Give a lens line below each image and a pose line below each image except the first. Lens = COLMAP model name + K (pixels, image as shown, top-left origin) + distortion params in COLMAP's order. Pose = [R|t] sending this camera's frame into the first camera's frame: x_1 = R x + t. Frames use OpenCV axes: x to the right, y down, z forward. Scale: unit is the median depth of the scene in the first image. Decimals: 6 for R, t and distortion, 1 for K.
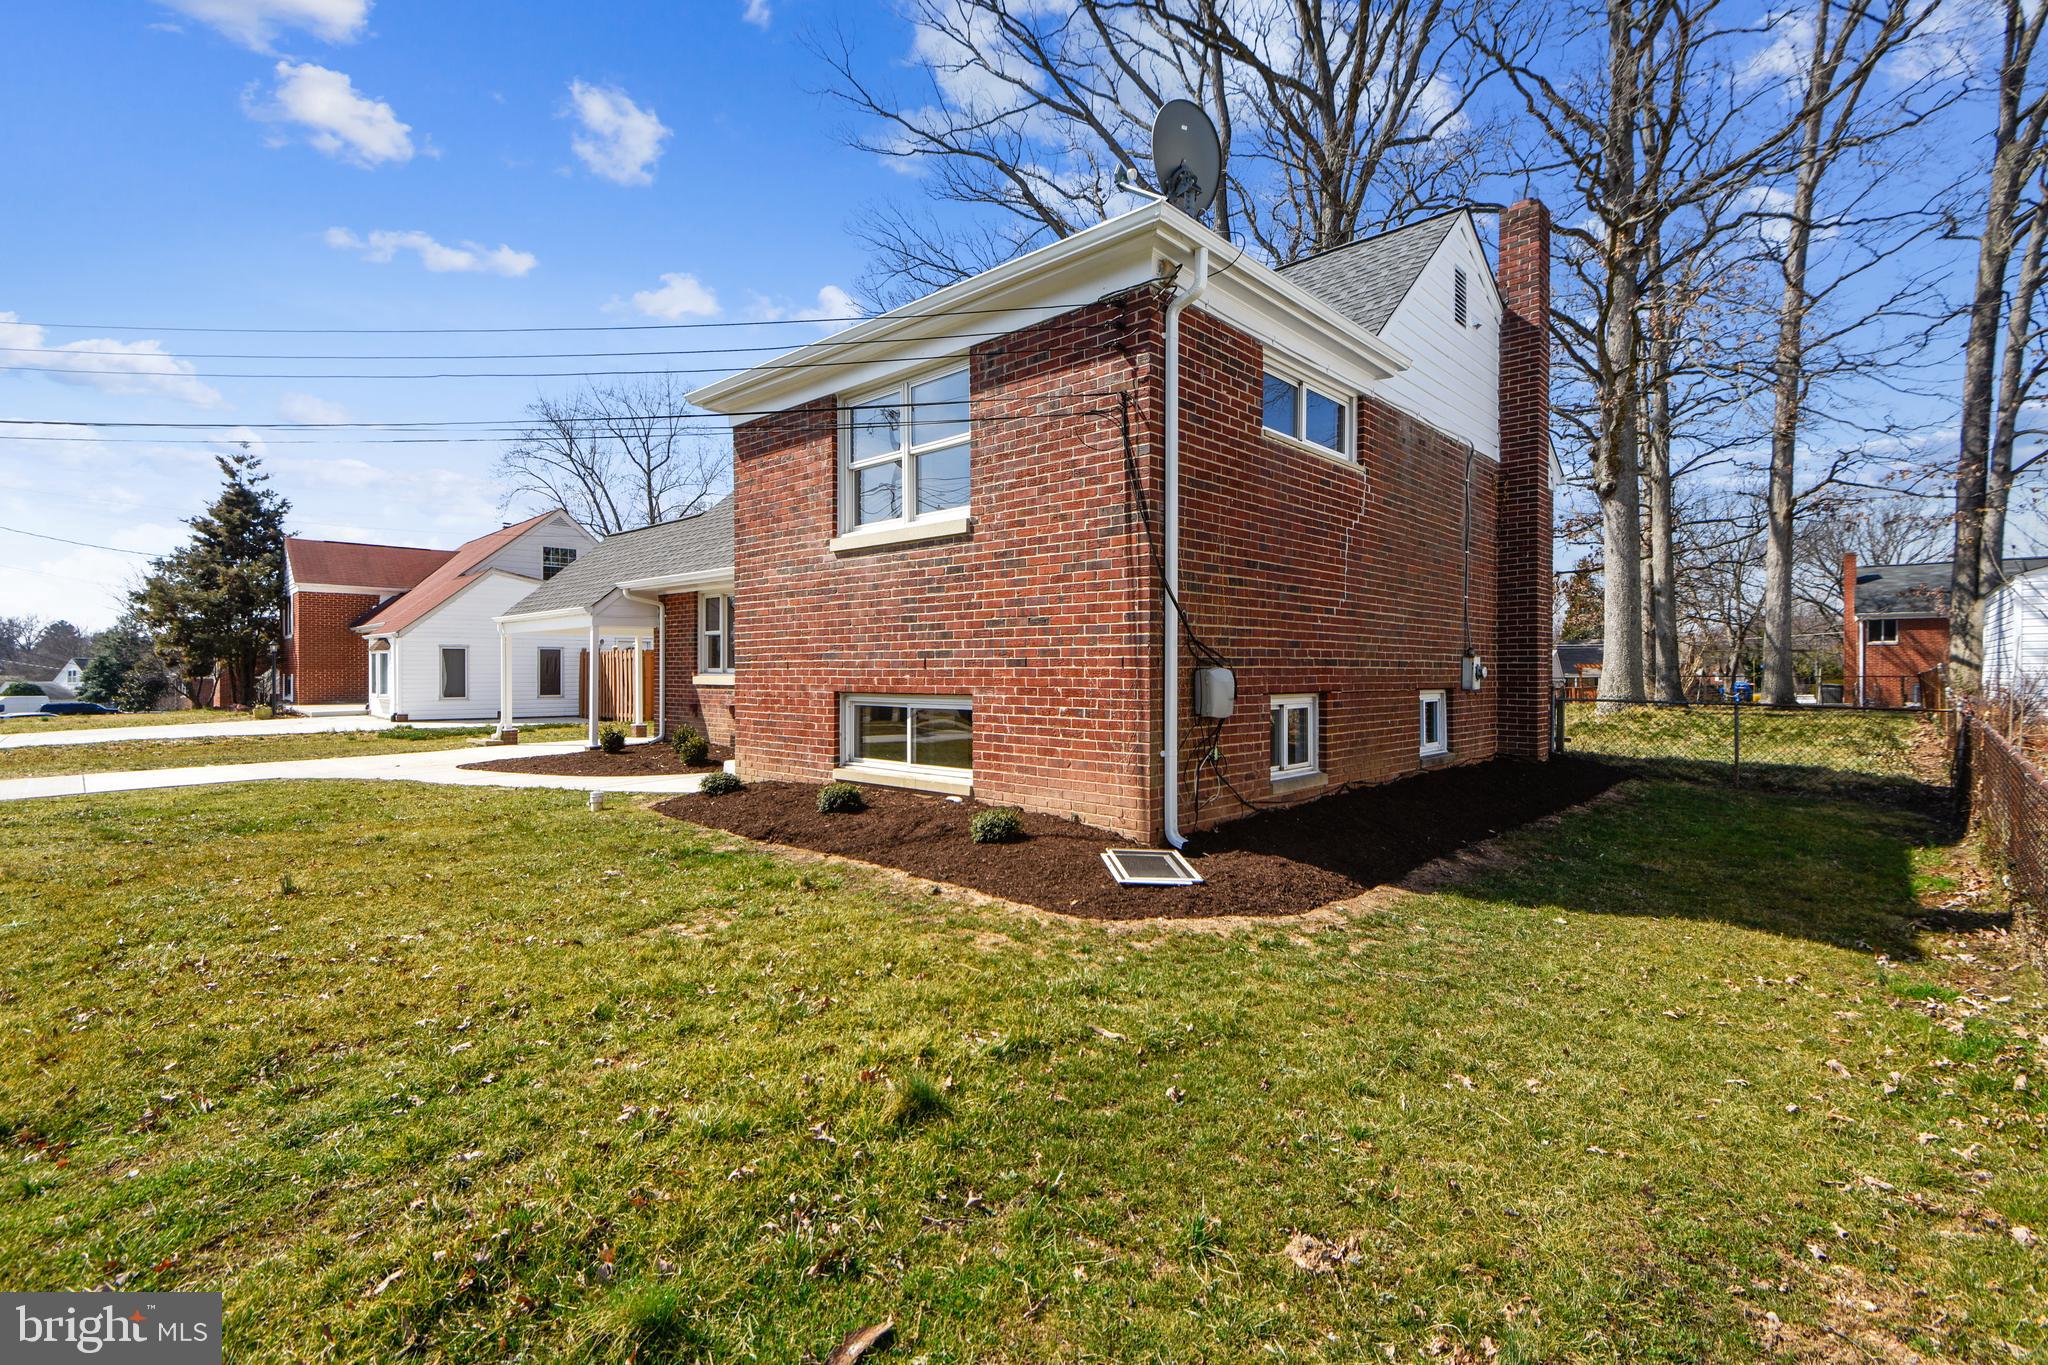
lens RADIAL K [[935.7, 0, 1024.0], [0, 935.7, 682.5], [0, 0, 1]] dist [0.002634, -0.000015]
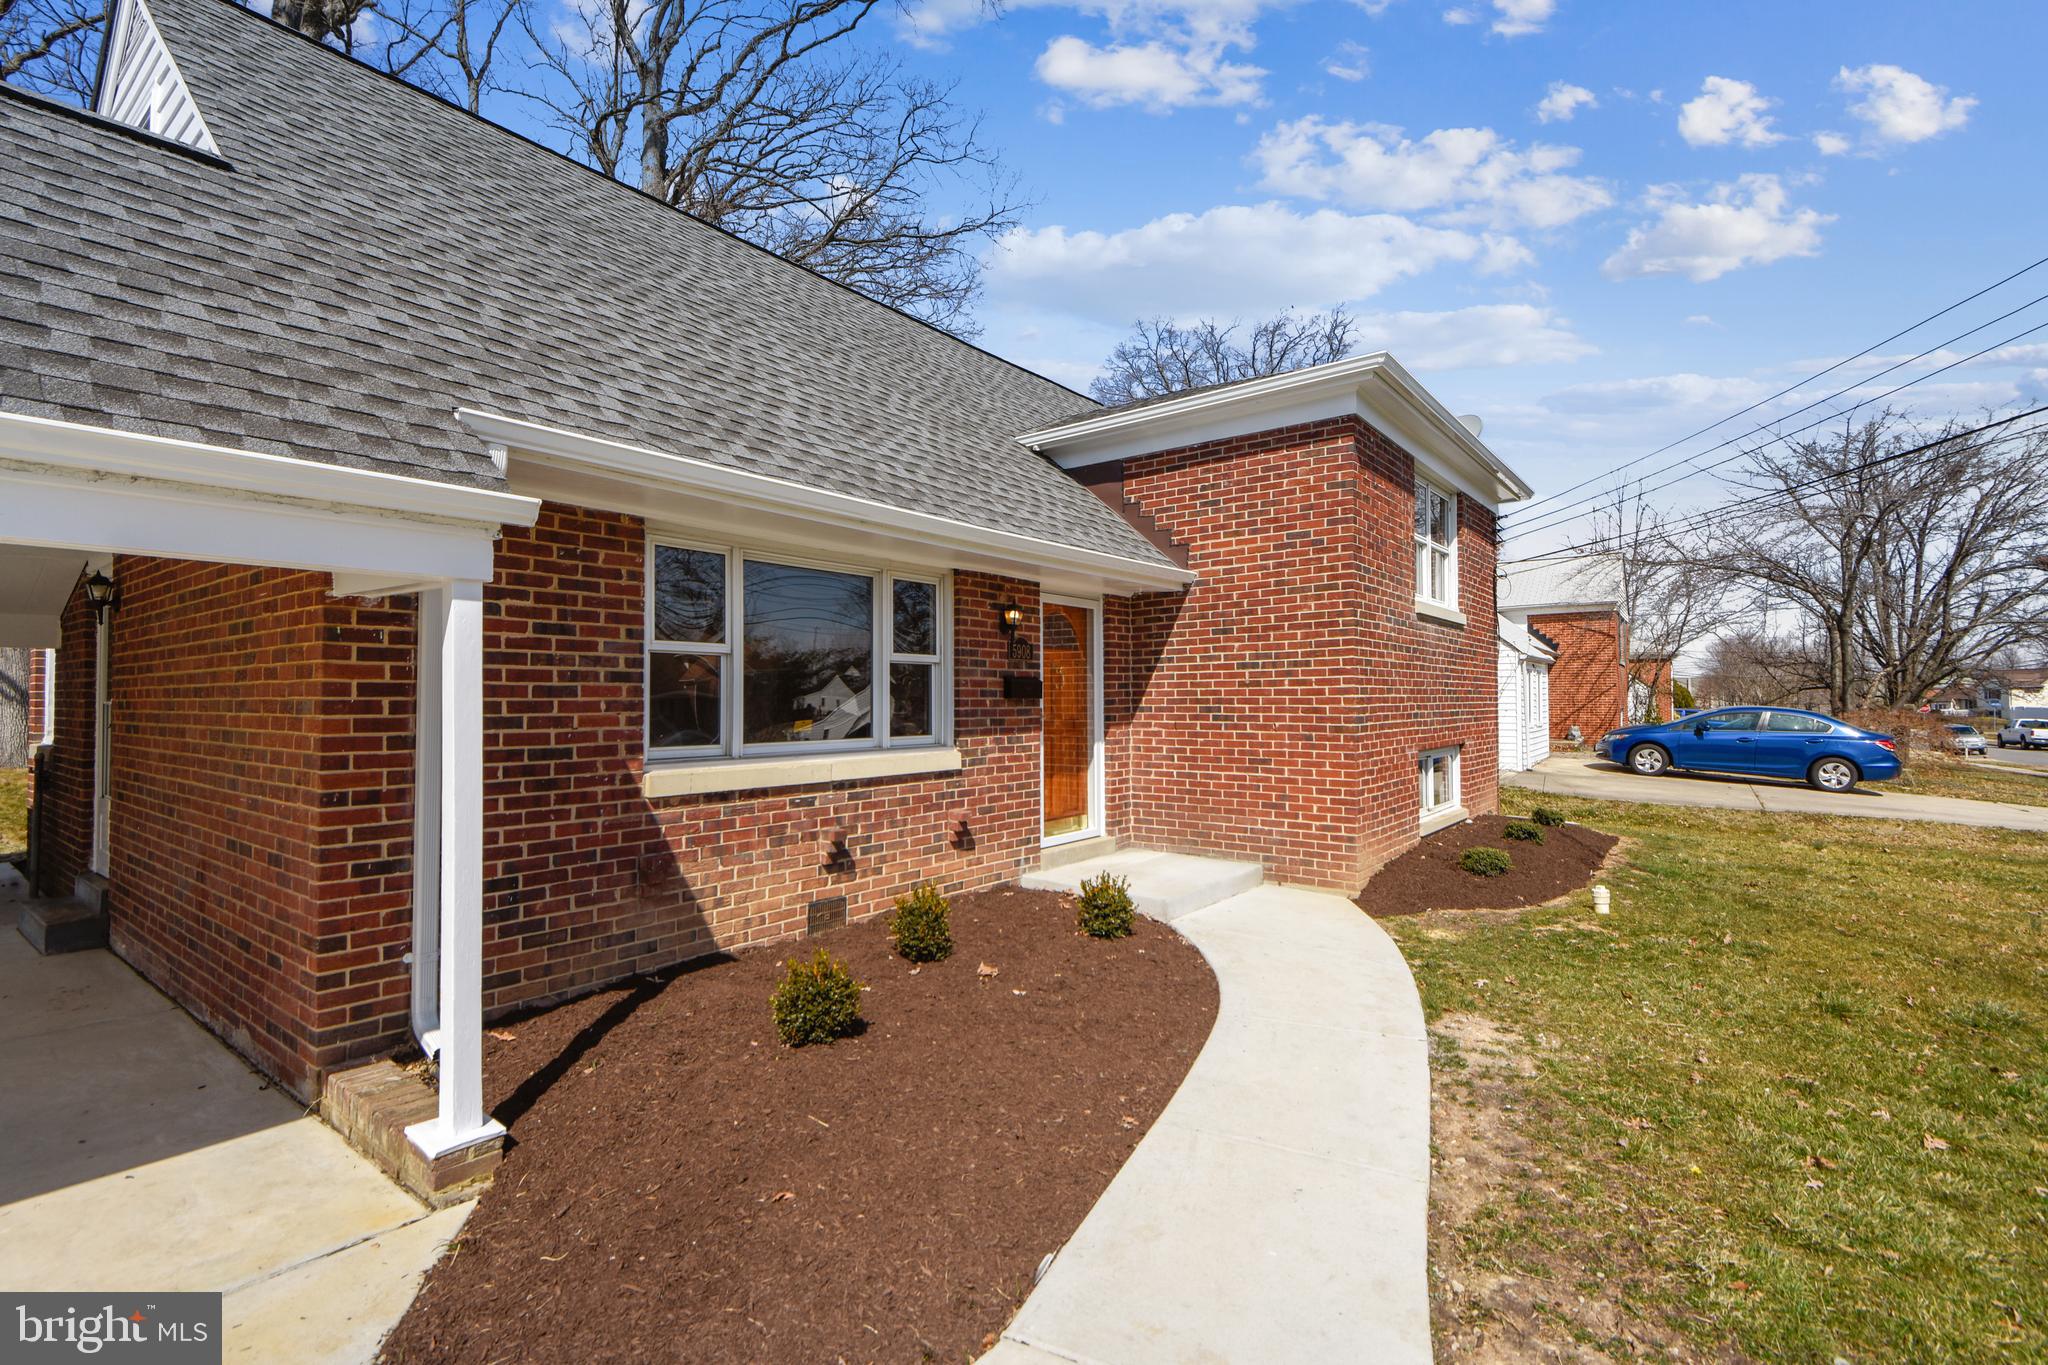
lens RADIAL K [[928.4, 0, 1028.6], [0, 928.4, 676.4], [0, 0, 1]] dist [0.023817, -0.020293]
pose [[-0.093025, 0.024062, 0.995373, -1.404322], [0.012722, 0.999655, -0.022976, -0.063924], [-0.995582, 0.010526, -0.093299, 1.821045]]
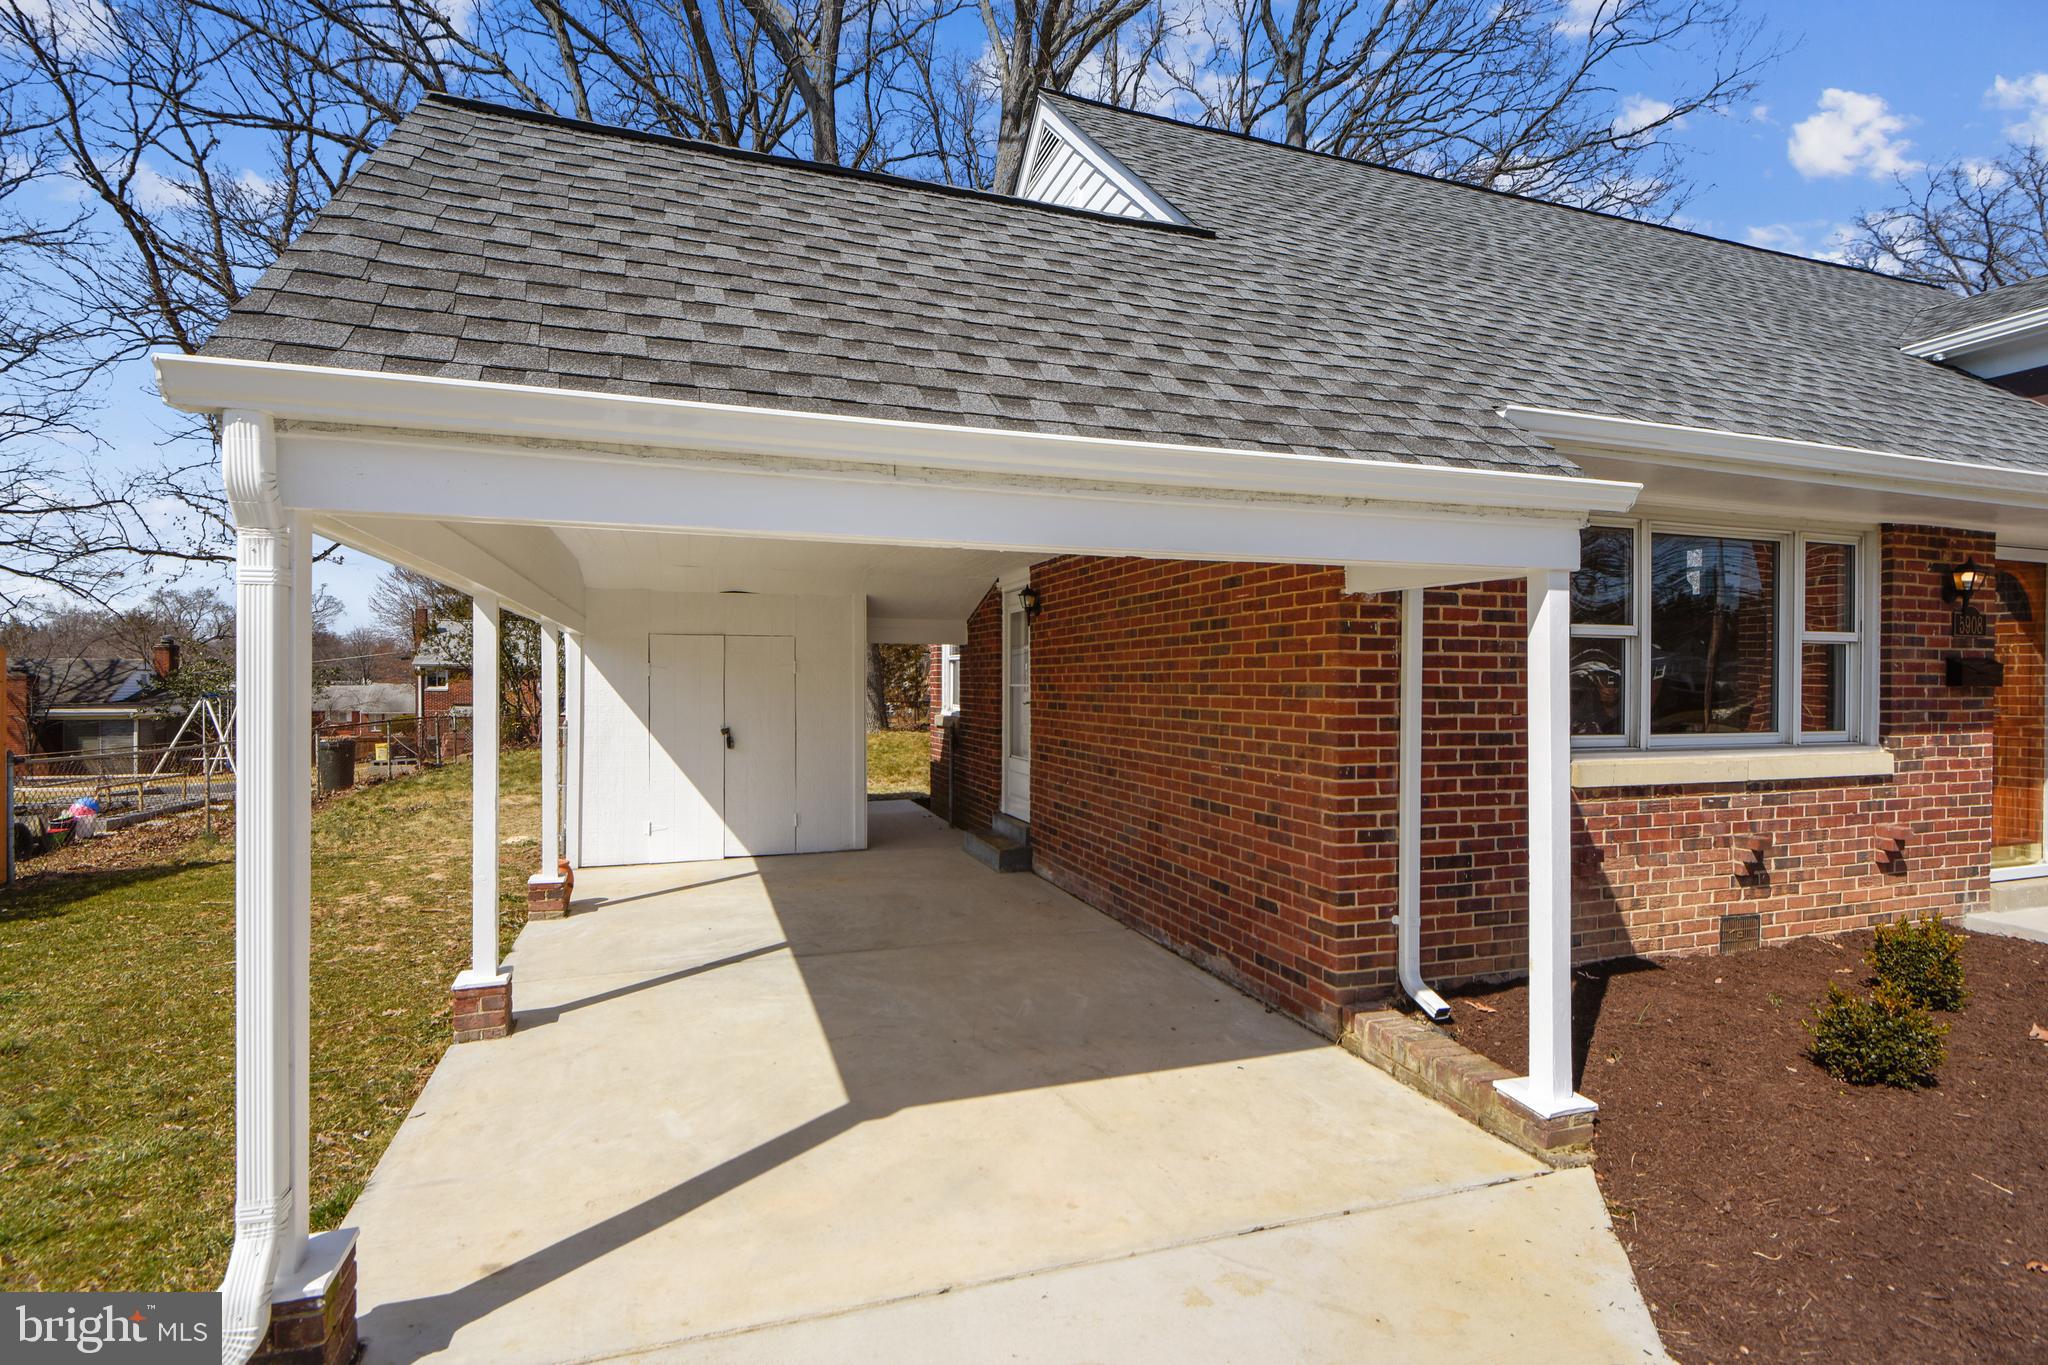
lens RADIAL K [[942.6, 0, 1013.9], [0, 942.6, 689.9], [0, 0, 1]] dist [0.026920, -0.020692]
pose [[0.478504, -0.005381, 0.878069, -1.474929], [0.006892, 0.999973, 0.002373, -0.067658], [-0.878058, 0.004916, 0.478529, 2.056009]]
